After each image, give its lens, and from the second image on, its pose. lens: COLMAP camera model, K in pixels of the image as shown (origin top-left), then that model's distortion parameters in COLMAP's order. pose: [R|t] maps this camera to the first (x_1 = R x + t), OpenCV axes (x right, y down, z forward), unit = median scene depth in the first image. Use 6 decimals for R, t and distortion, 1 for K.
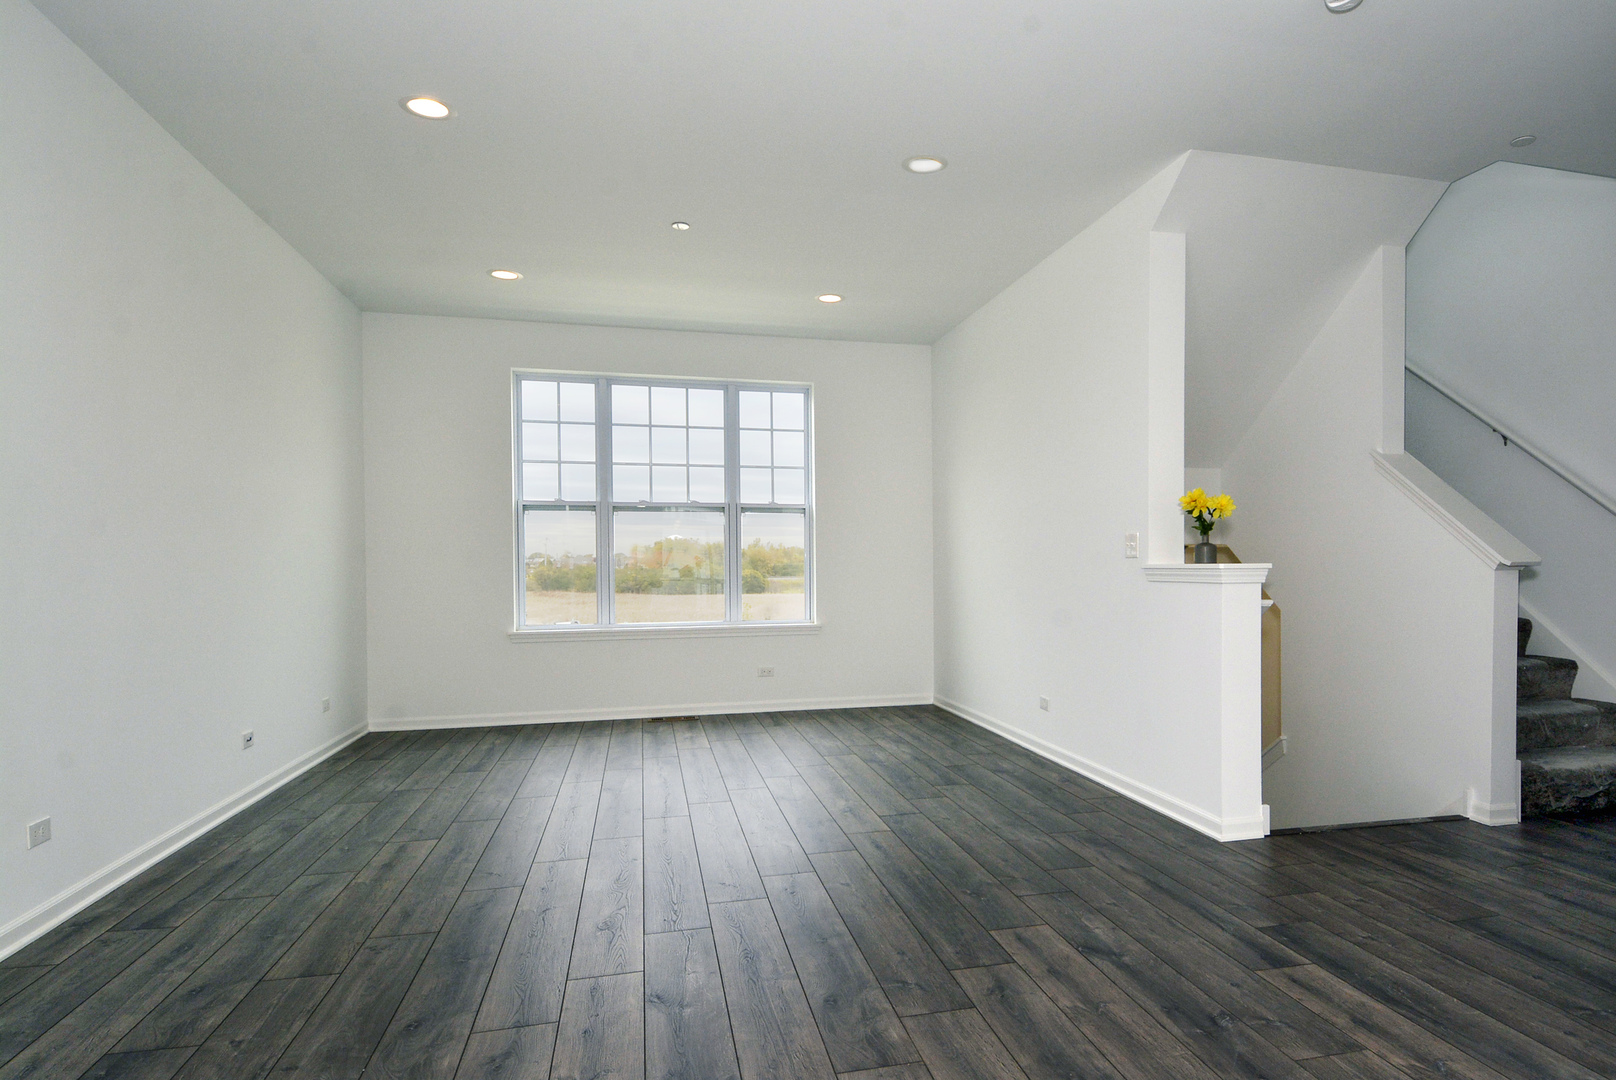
lens RADIAL K [[857.3, 0, 814.5], [0, 857.3, 553.5], [0, 0, 1]] dist [-0.038627, -0.002735]
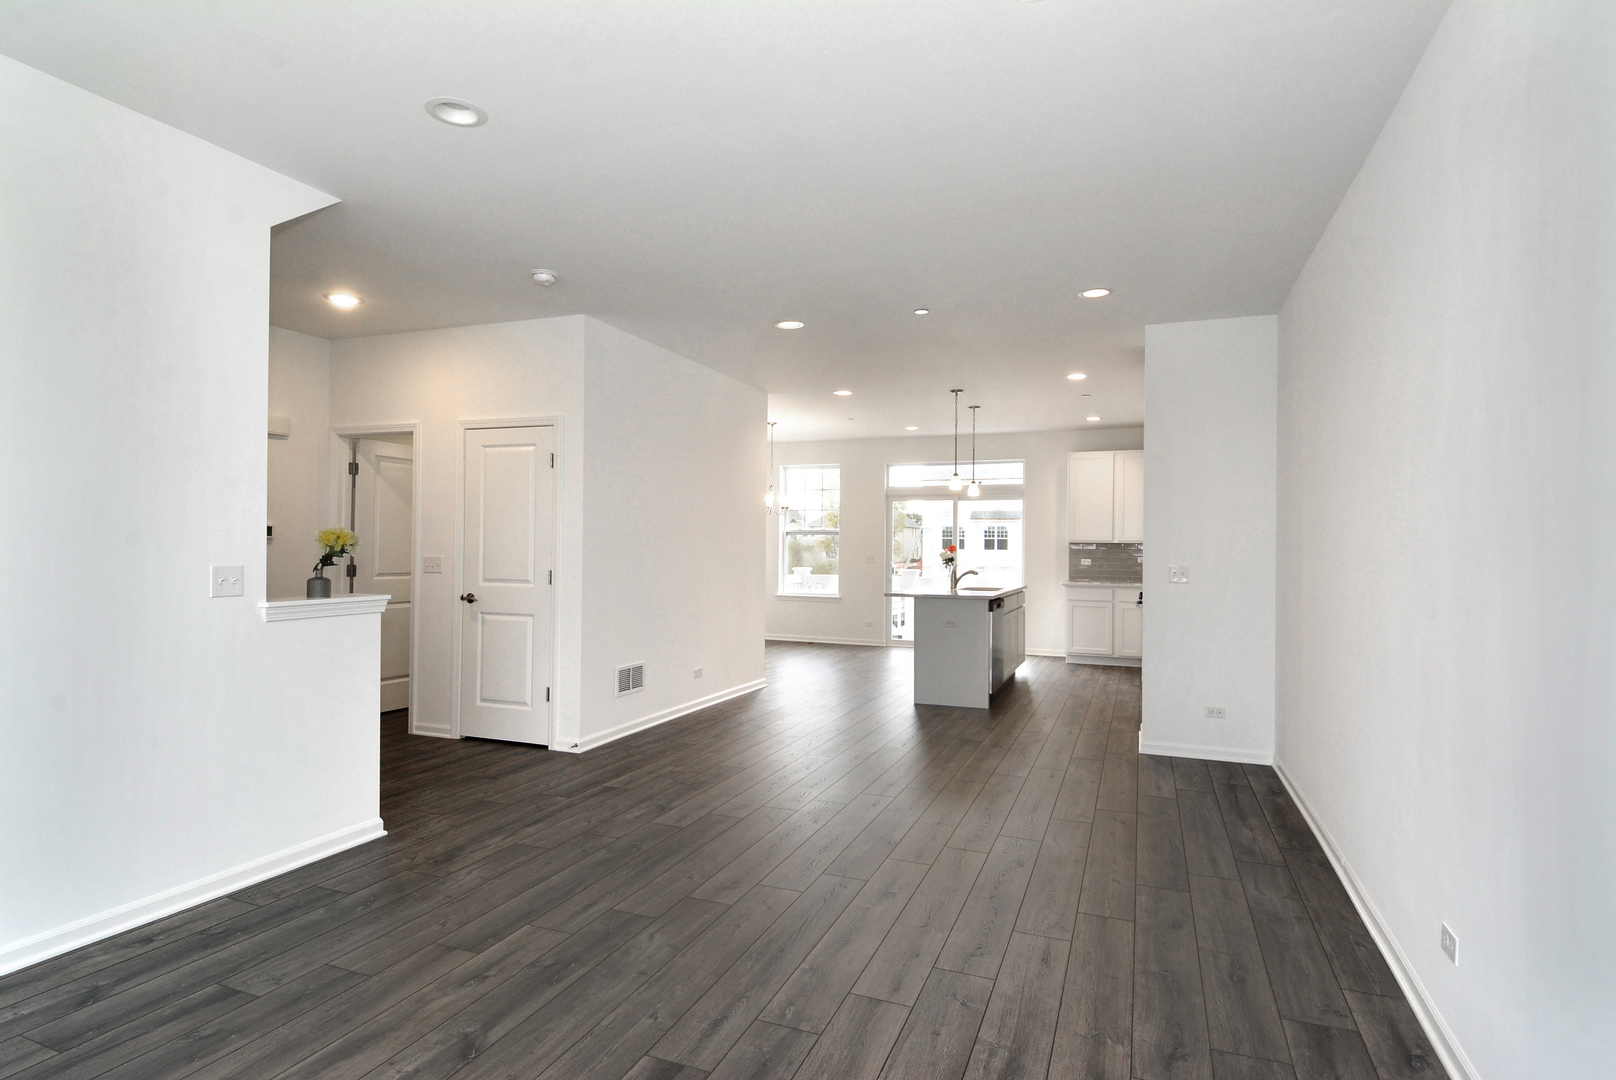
lens RADIAL K [[857.3, 0, 811.1], [0, 857.3, 538.3], [0, 0, 1]] dist [-0.038627, -0.002735]
pose [[-0.830499, -0.004713, 0.557000, -0.814929], [-0.010751, 0.999914, -0.007568, -0.086457], [-0.556916, -0.012273, -0.830478, 2.017042]]
